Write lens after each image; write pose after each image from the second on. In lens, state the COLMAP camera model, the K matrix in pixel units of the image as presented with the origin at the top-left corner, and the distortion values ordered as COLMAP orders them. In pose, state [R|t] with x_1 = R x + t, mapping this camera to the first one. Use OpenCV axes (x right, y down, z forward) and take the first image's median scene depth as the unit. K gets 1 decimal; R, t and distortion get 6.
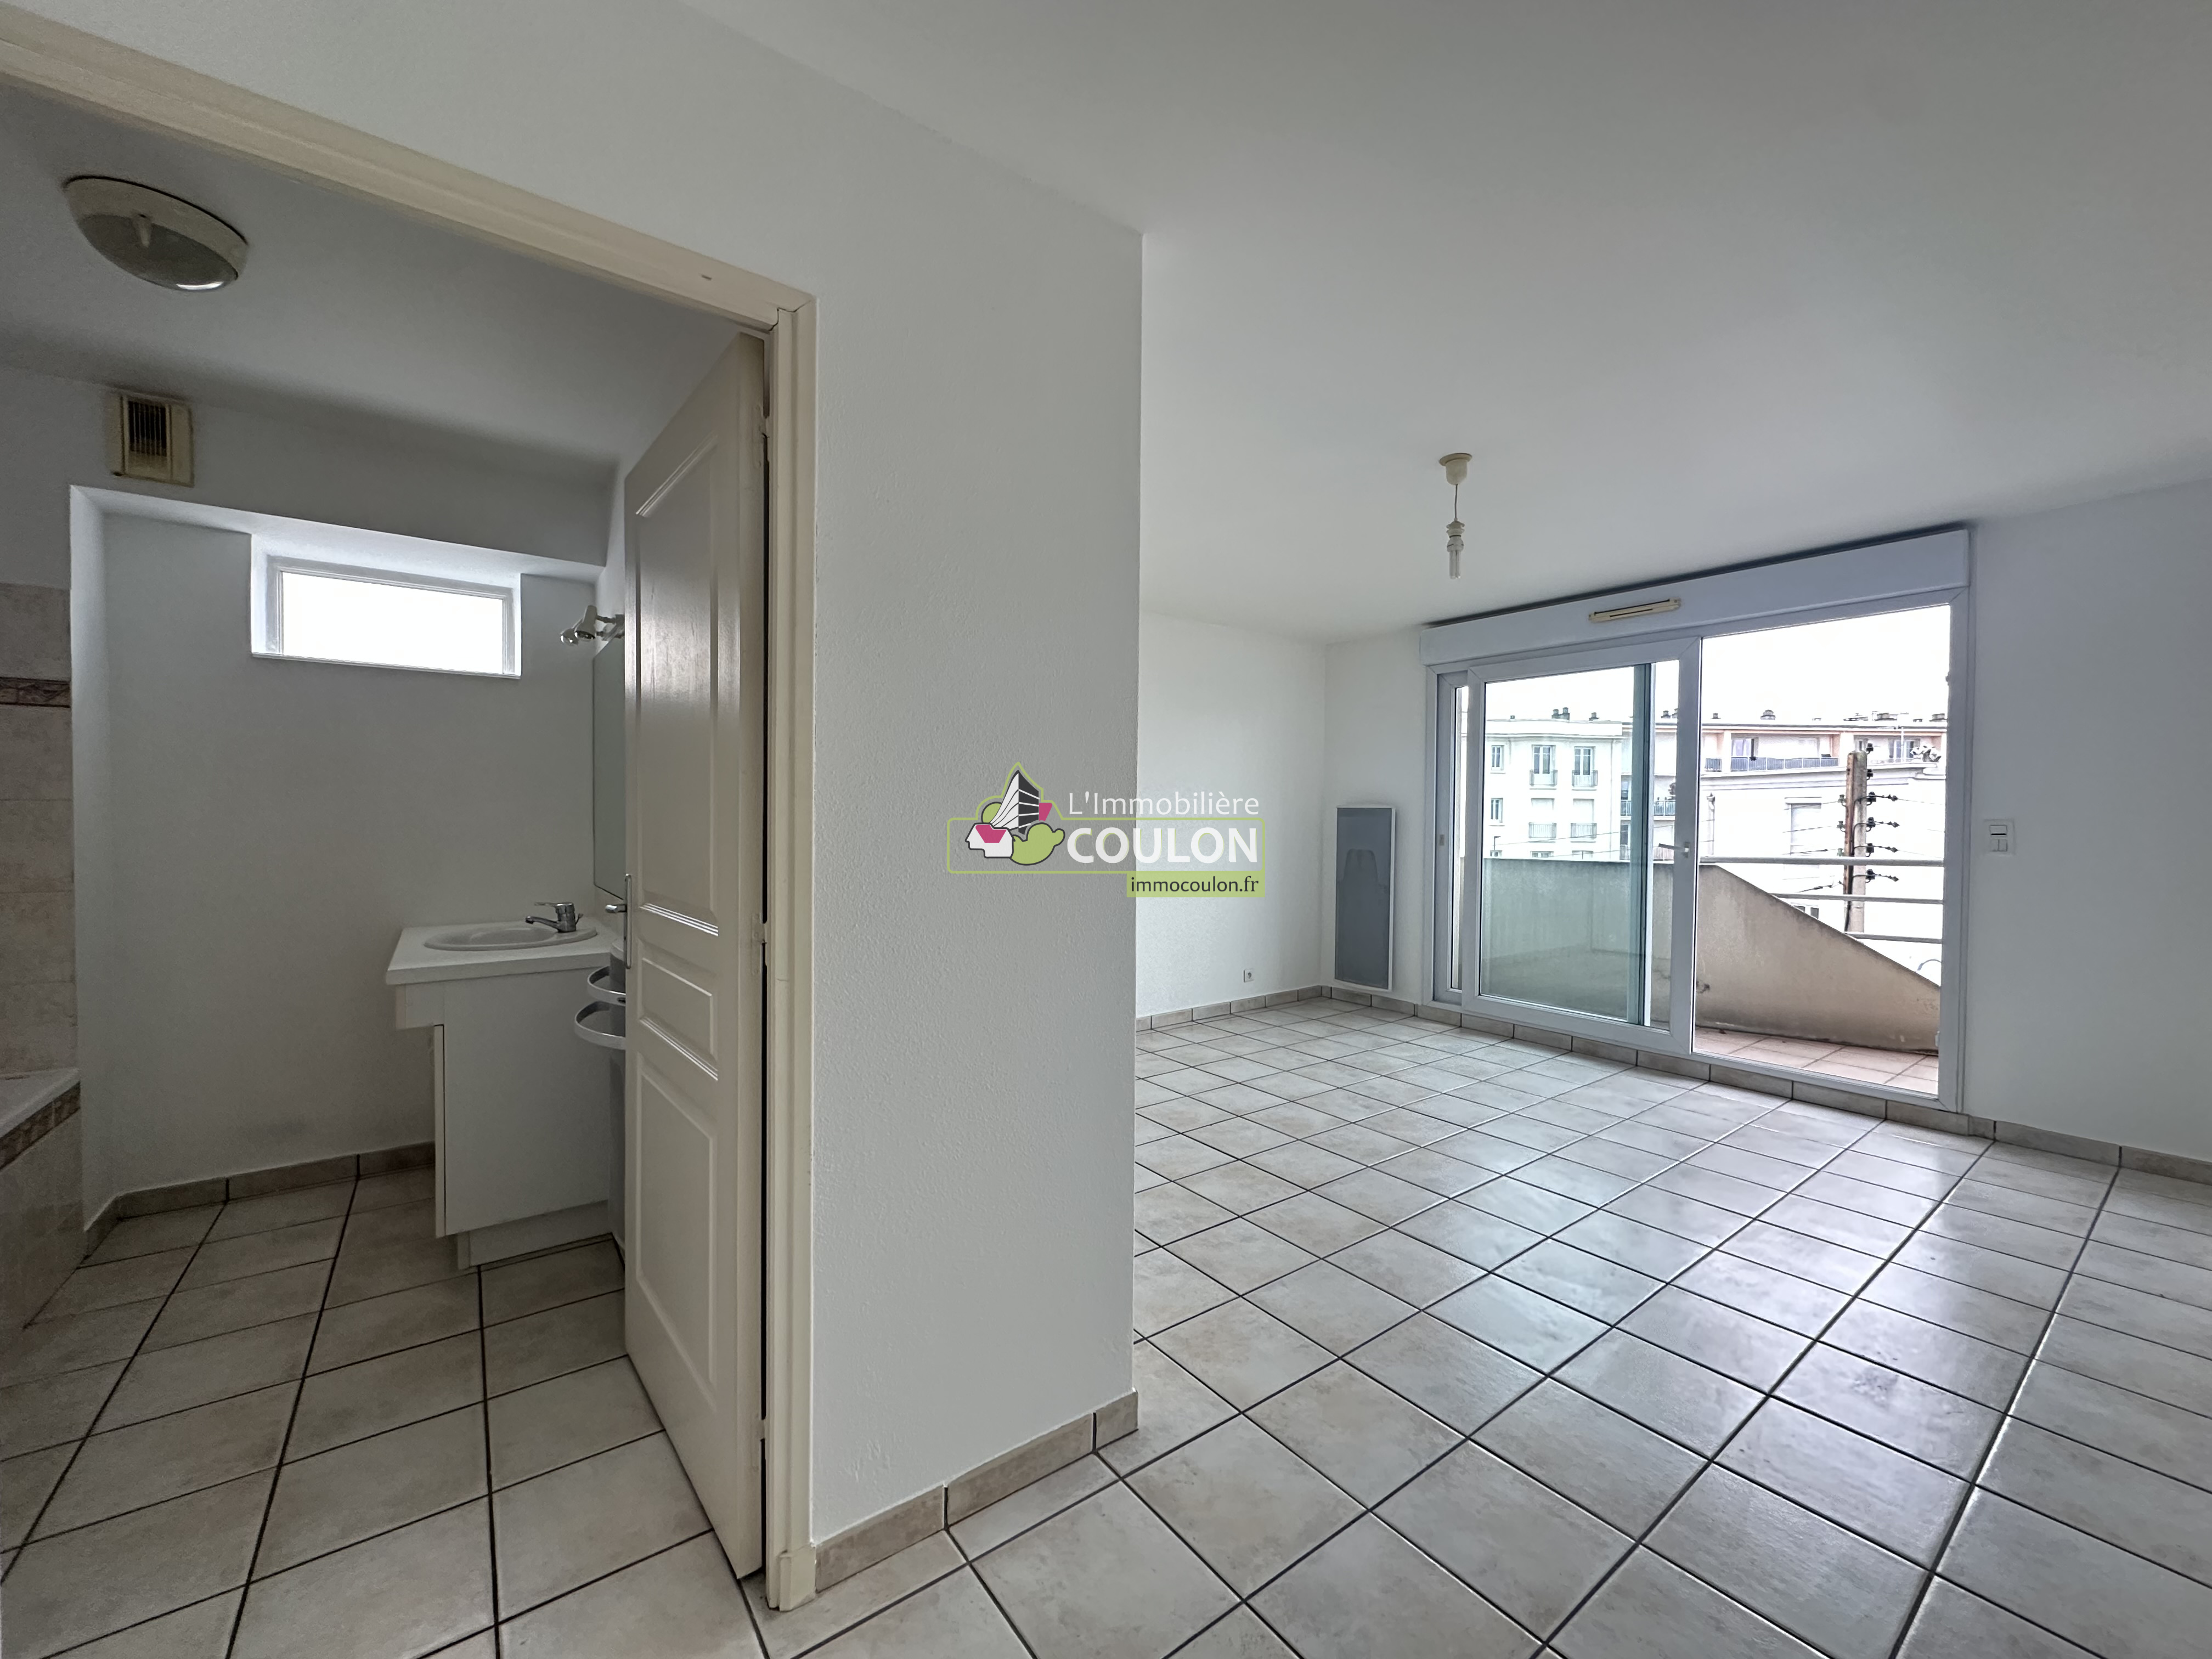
lens RADIAL K [[874.4, 0, 1122.2], [0, 874.4, 828.8], [0, 0, 1]] dist [-0.009345, -0.000644]
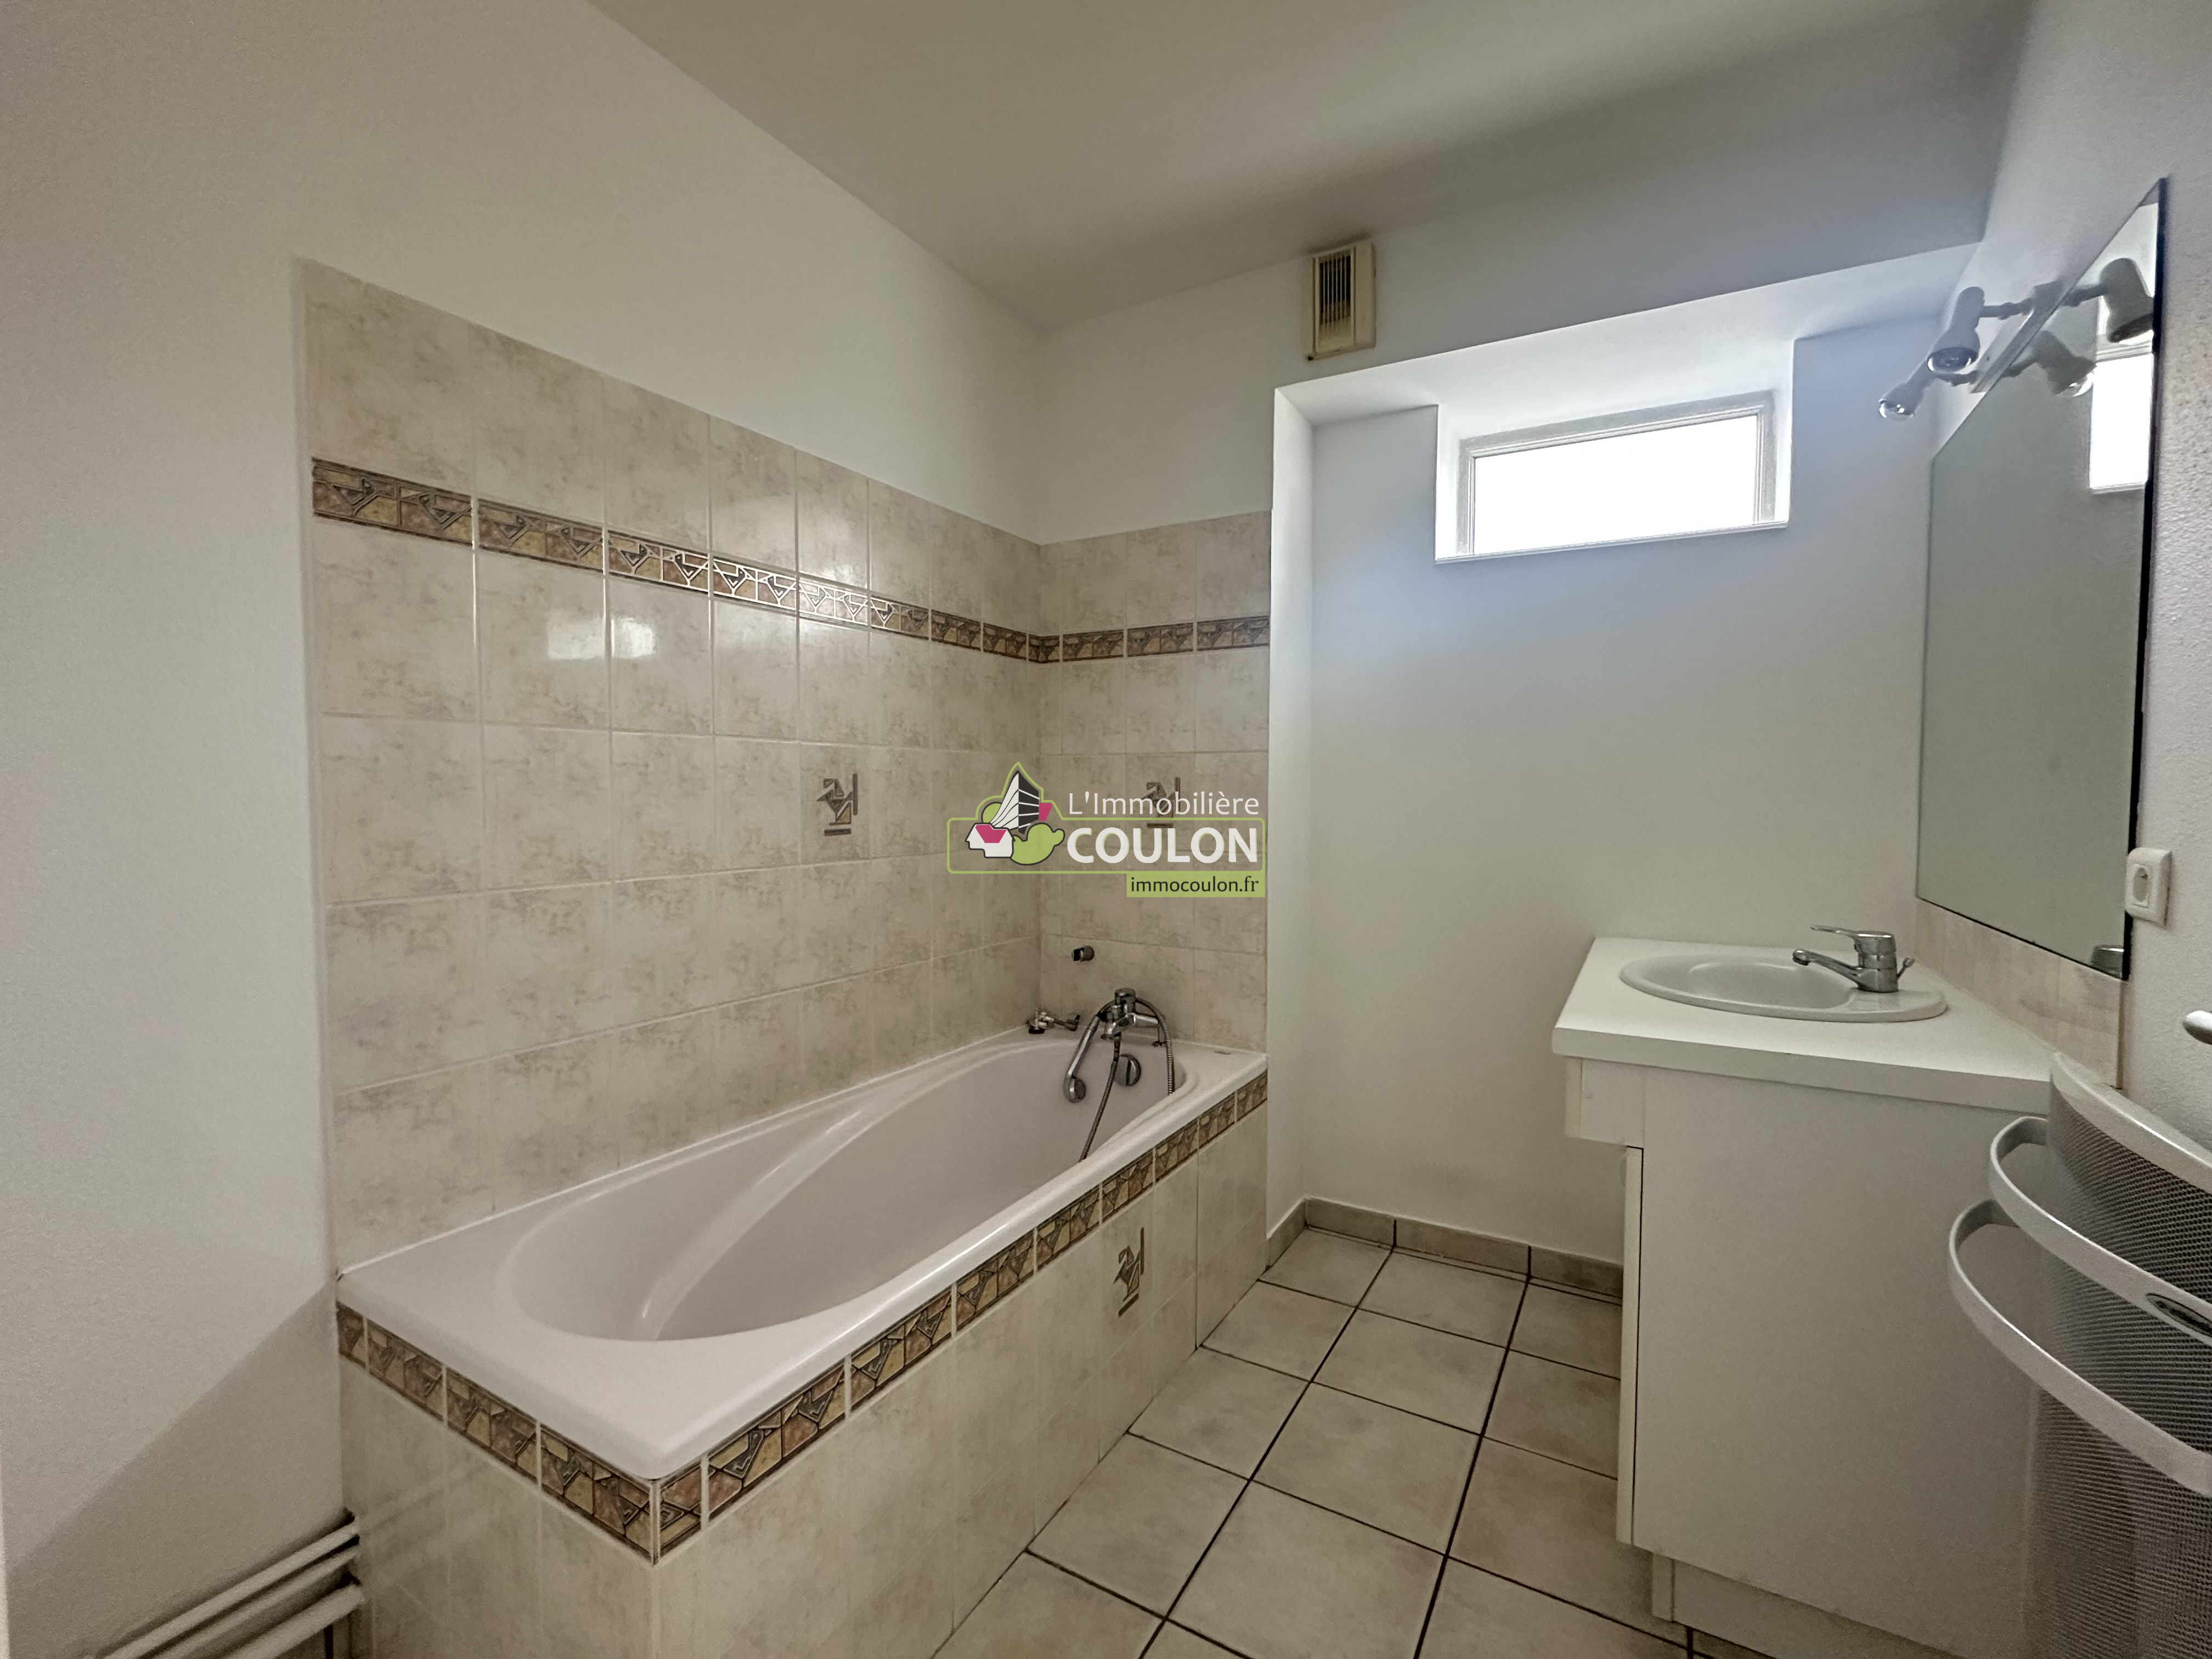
lens RADIAL K [[968.1, 0, 1112.9], [0, 968.1, 830.0], [0, 0, 1]] dist [0.003466, -0.000367]
pose [[0.387780, 0.032729, -0.921171, -0.347005], [-0.016496, 0.999456, 0.028566, 0.020732], [0.921604, 0.004118, 0.388109, 0.443494]]
